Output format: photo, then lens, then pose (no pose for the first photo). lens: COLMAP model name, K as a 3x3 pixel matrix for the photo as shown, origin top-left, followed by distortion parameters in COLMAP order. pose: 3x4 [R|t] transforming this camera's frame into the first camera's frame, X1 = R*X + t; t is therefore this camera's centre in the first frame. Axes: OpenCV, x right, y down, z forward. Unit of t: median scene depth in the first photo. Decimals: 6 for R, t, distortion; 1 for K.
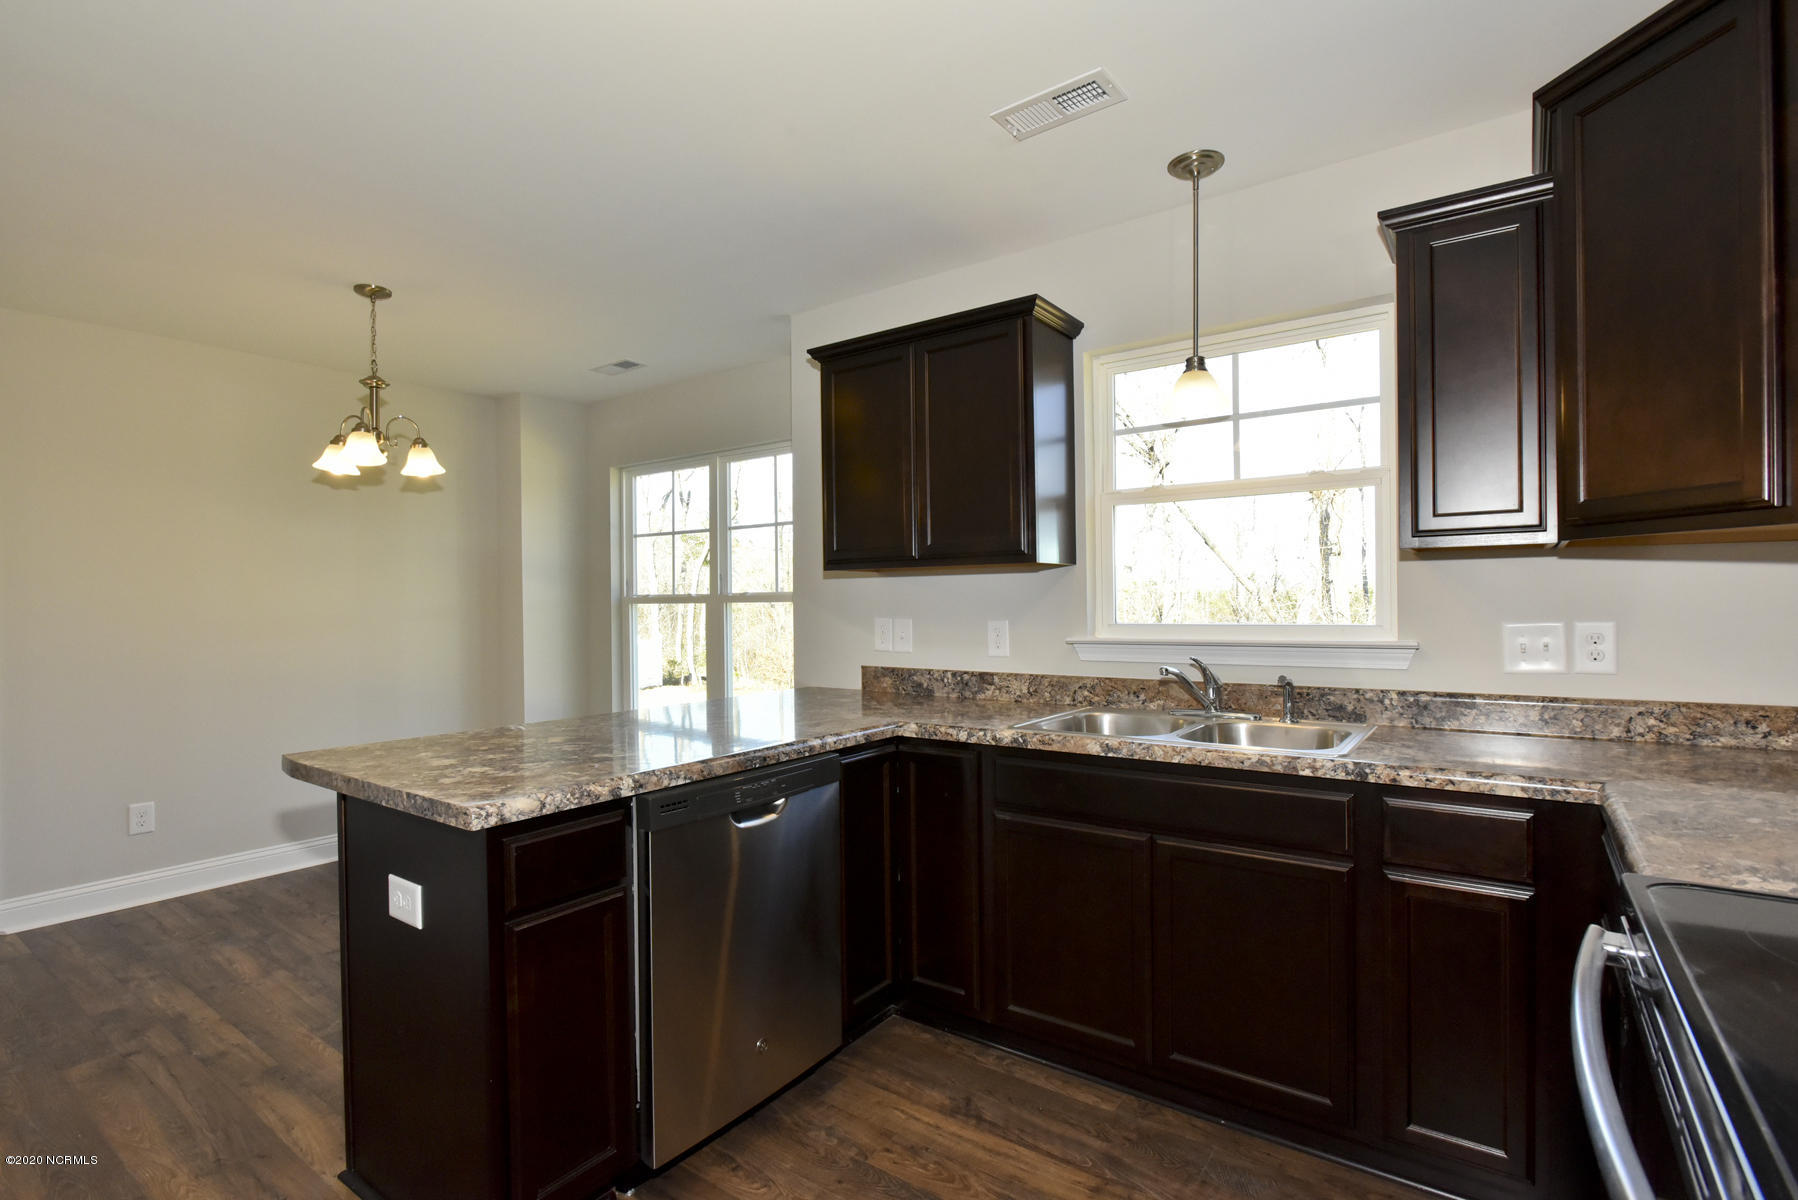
lens RADIAL K [[851.3, 0, 868.8], [0, 851.3, 606.5], [0, 0, 1]] dist [-0.005780, 0.000322]
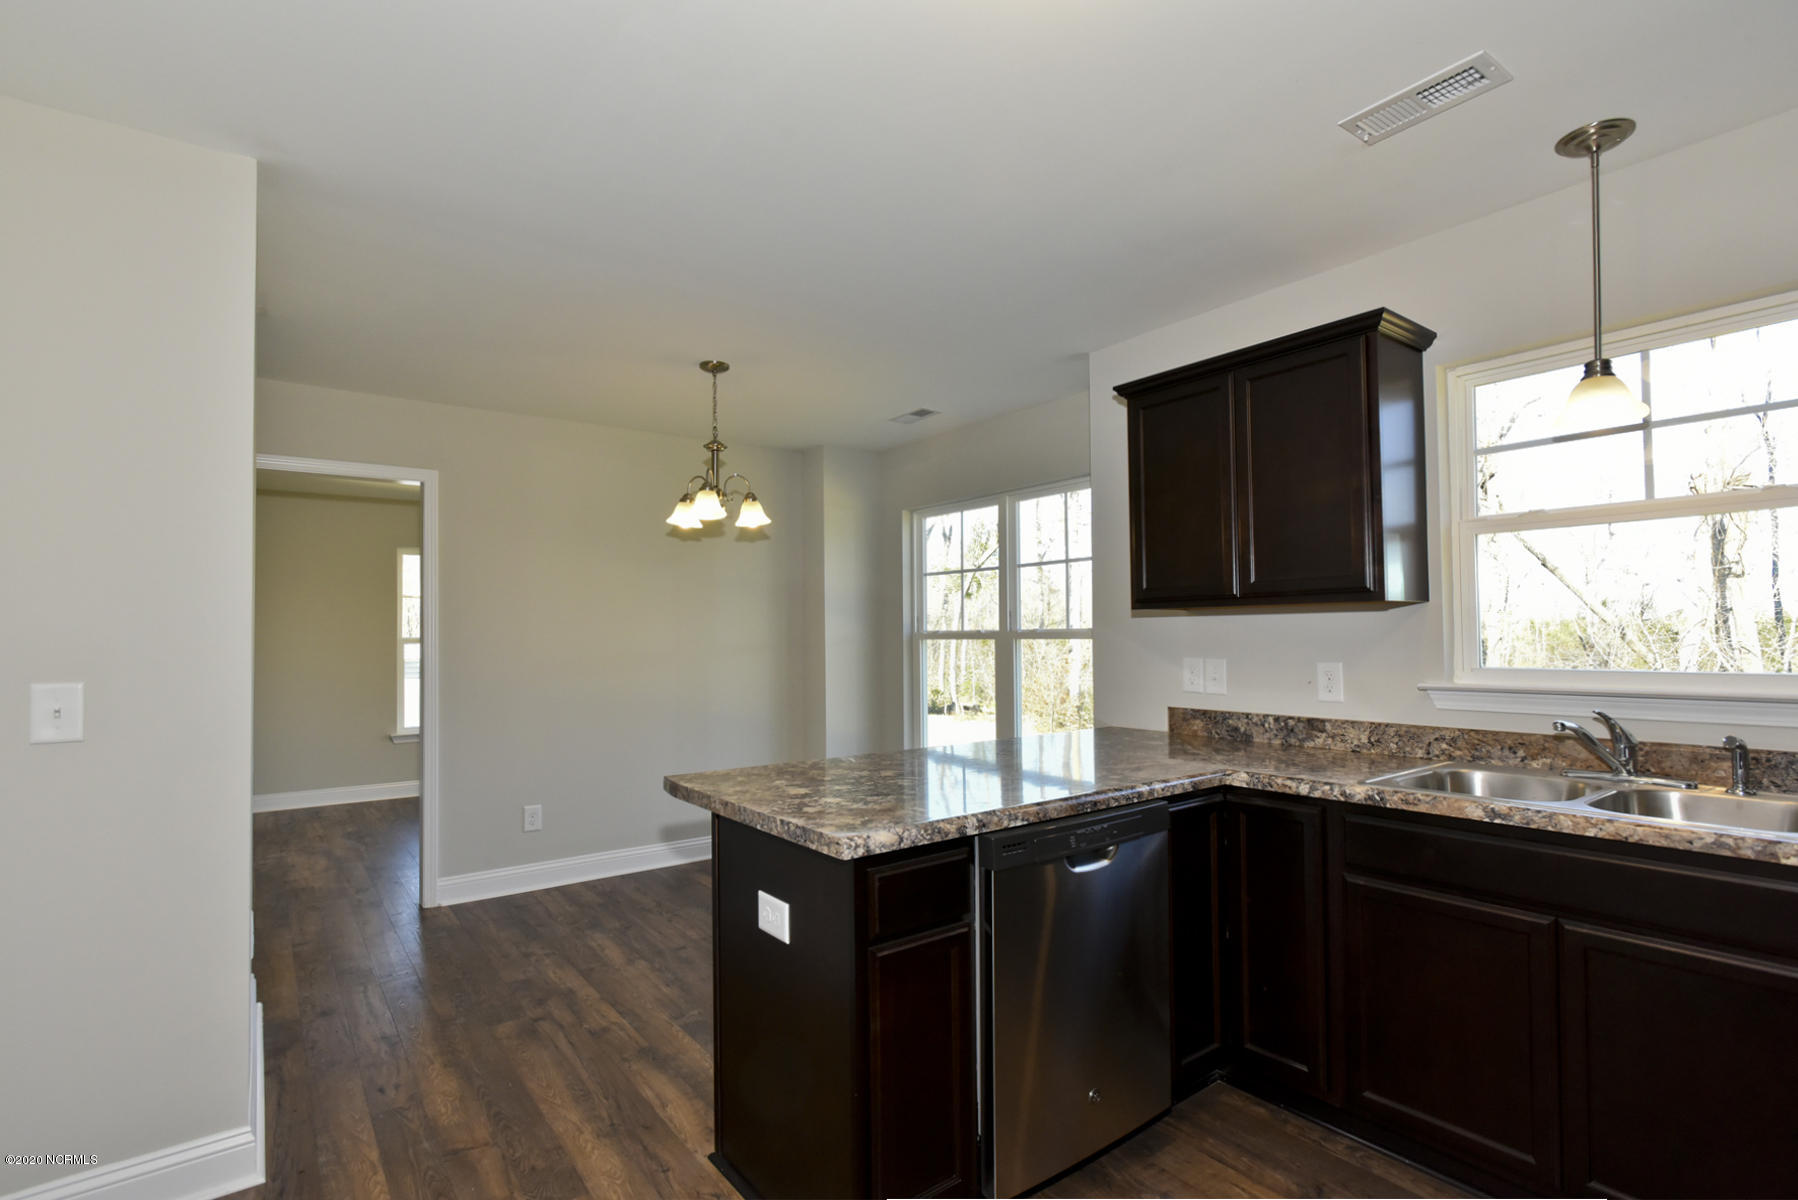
lens RADIAL K [[841.3, 0, 882.9], [0, 841.3, 619.1], [0, 0, 1]] dist [0.000456, 0.000167]
pose [[0.959148, -0.003941, -0.282878, -0.064729], [-0.002182, 0.999770, -0.021326, -0.011873], [0.282897, 0.021072, 0.958919, -0.012938]]
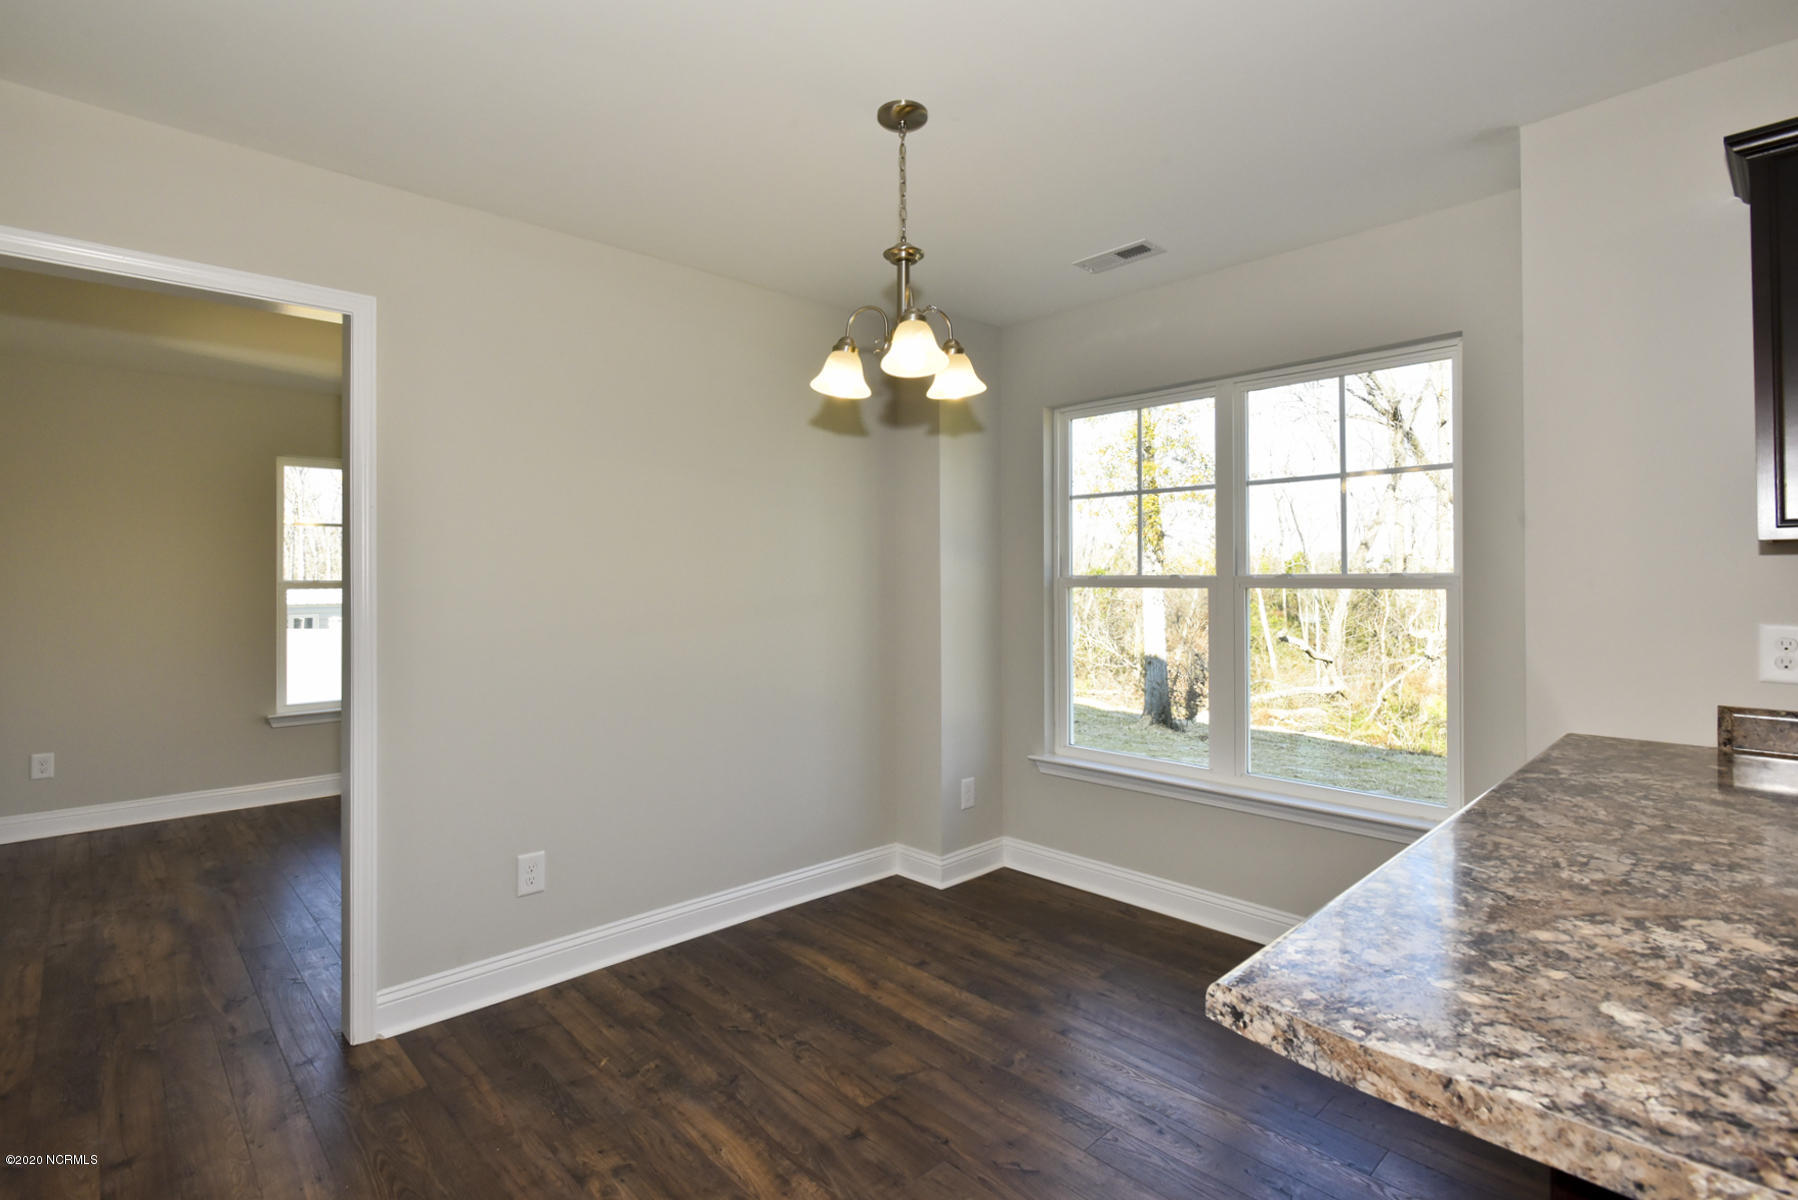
lens RADIAL K [[857.2, 0, 893.8], [0, 857.2, 575.1], [0, 0, 1]] dist [-0.001433, 0.000056]
pose [[0.985757, 0.004286, -0.168122, -0.618648], [-0.005742, 0.999950, -0.008174, -0.013866], [0.168078, 0.009023, 0.985732, 0.454573]]
